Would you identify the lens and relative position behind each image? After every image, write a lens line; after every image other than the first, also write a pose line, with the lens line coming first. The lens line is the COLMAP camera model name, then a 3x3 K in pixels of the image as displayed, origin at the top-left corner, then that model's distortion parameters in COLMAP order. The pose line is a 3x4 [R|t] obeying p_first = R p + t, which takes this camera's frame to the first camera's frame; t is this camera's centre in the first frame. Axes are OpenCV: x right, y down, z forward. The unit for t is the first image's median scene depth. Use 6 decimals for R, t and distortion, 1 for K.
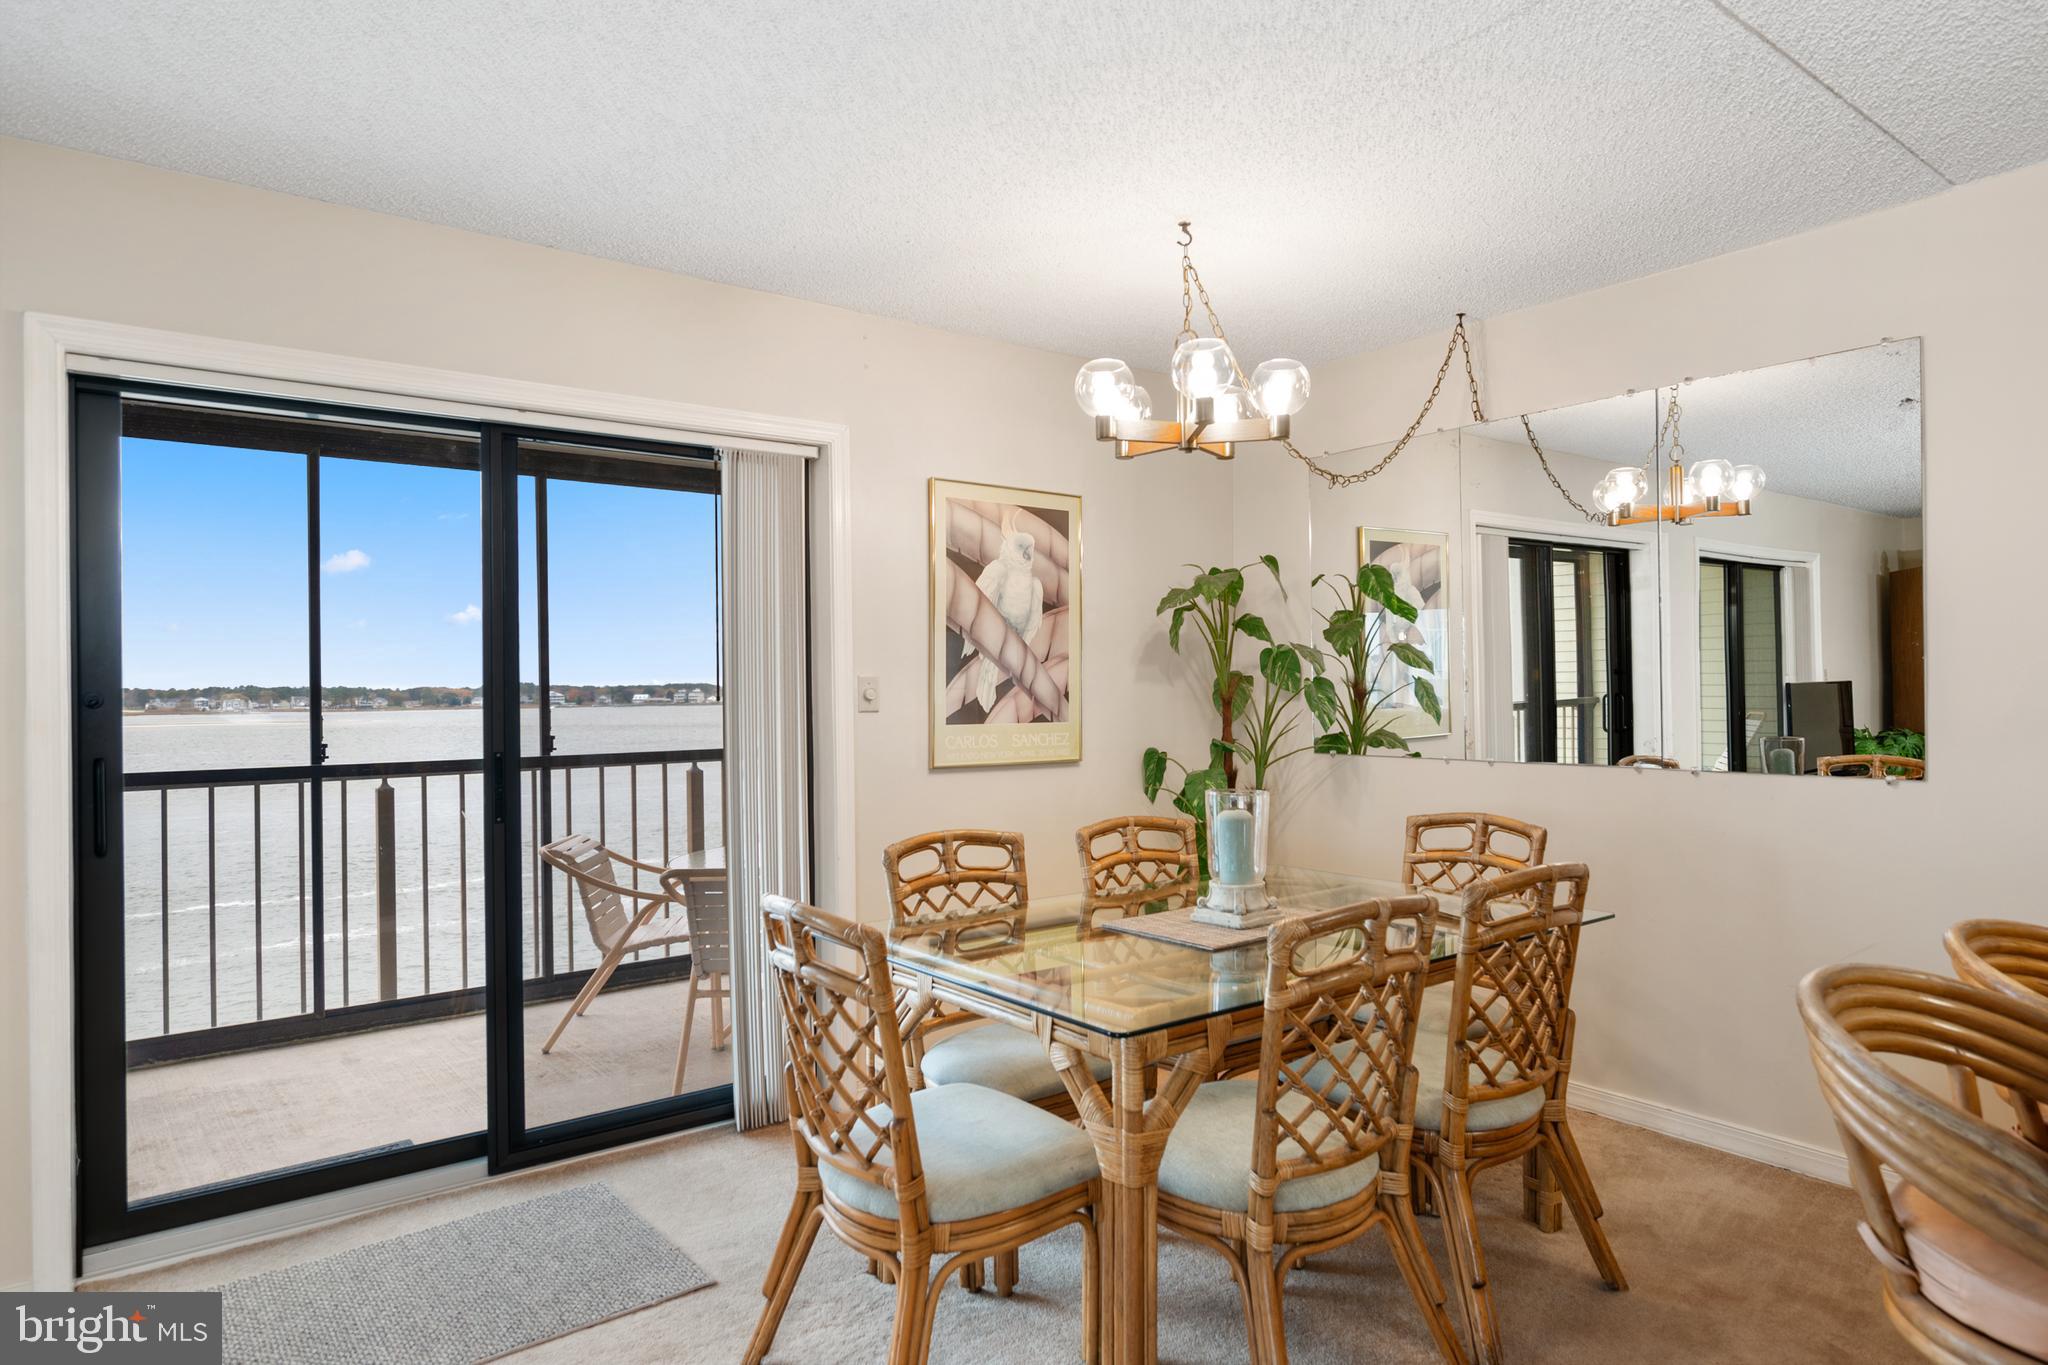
lens RADIAL K [[1192.9, 0, 1024.0], [0, 1192.9, 682.5], [0, 0, 1]] dist [0.001319, -0.000283]
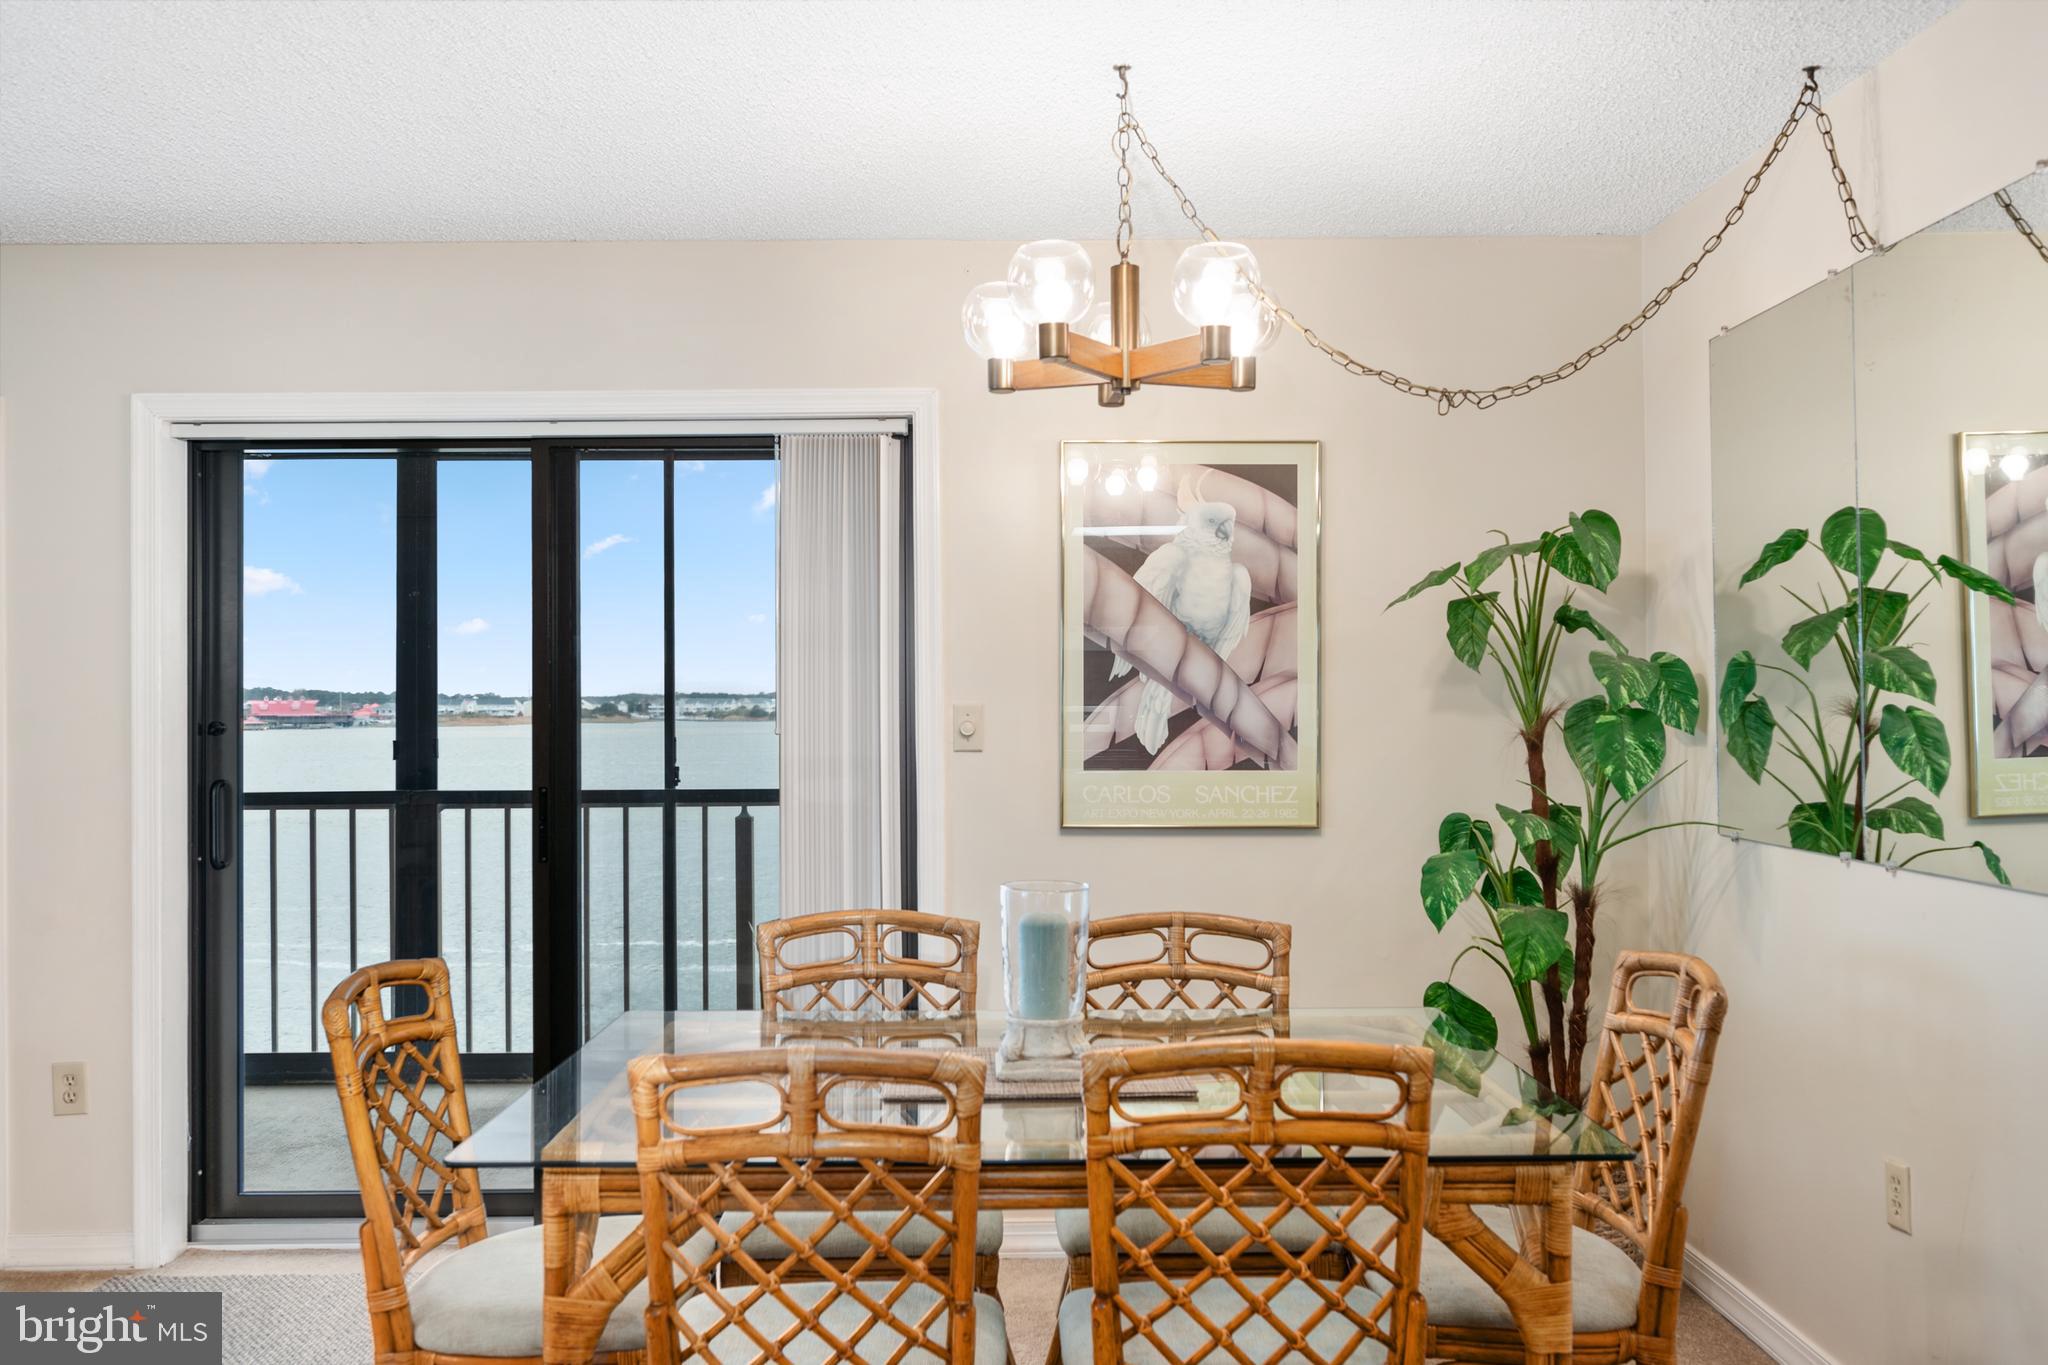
lens RADIAL K [[1621.9, 0, 1024.0], [0, 1621.9, 682.5], [0, 0, 1]] dist [0.002043, -0.154648]
pose [[0.806224, -0.000083, -0.591610, 0.491295], [-0.001147, 0.999998, -0.001704, -0.016897], [0.591609, 0.002053, 0.806223, 0.159266]]
